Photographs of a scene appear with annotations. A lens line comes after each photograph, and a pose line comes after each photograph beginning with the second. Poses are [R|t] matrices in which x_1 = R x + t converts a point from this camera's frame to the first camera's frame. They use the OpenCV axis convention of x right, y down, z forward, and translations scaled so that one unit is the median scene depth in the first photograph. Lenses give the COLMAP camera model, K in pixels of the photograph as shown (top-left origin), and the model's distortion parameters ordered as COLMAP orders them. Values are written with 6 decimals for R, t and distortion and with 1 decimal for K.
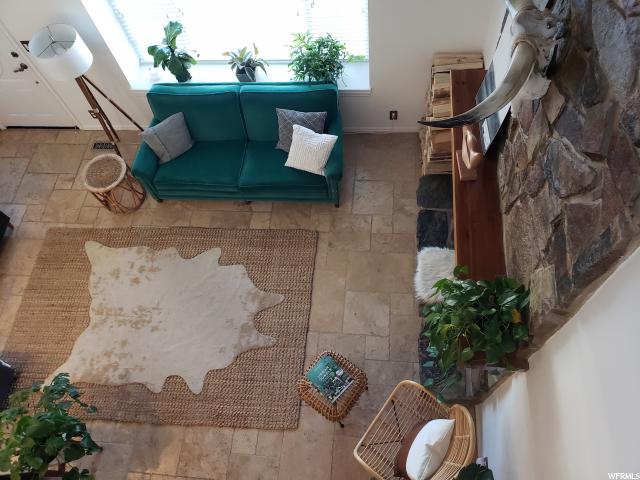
lens RADIAL K [[509.2, 0, 317.7], [0, 509.2, 237.8], [0, 0, 1]] dist [0.048078, 0.001341]
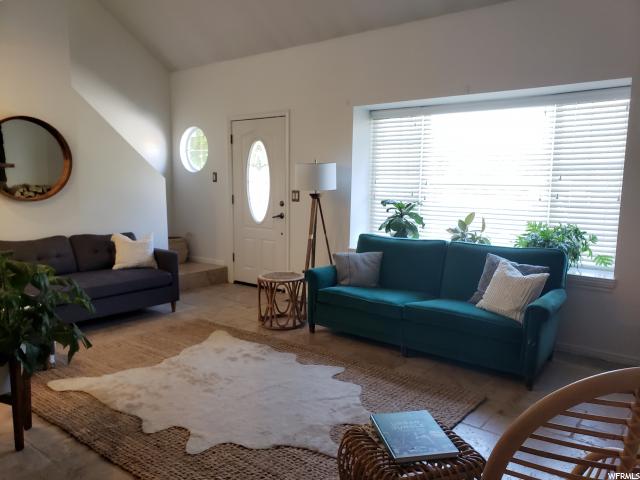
lens RADIAL K [[509.2, 0, 323.7], [0, 509.2, 237.0], [0, 0, 1]] dist [0.048078, 0.001341]
pose [[0.830196, 0.180496, -0.527442, 0.141306], [-0.532106, 0.538713, -0.653185, 0.430086], [0.166243, 0.822927, 0.543281, 0.460507]]
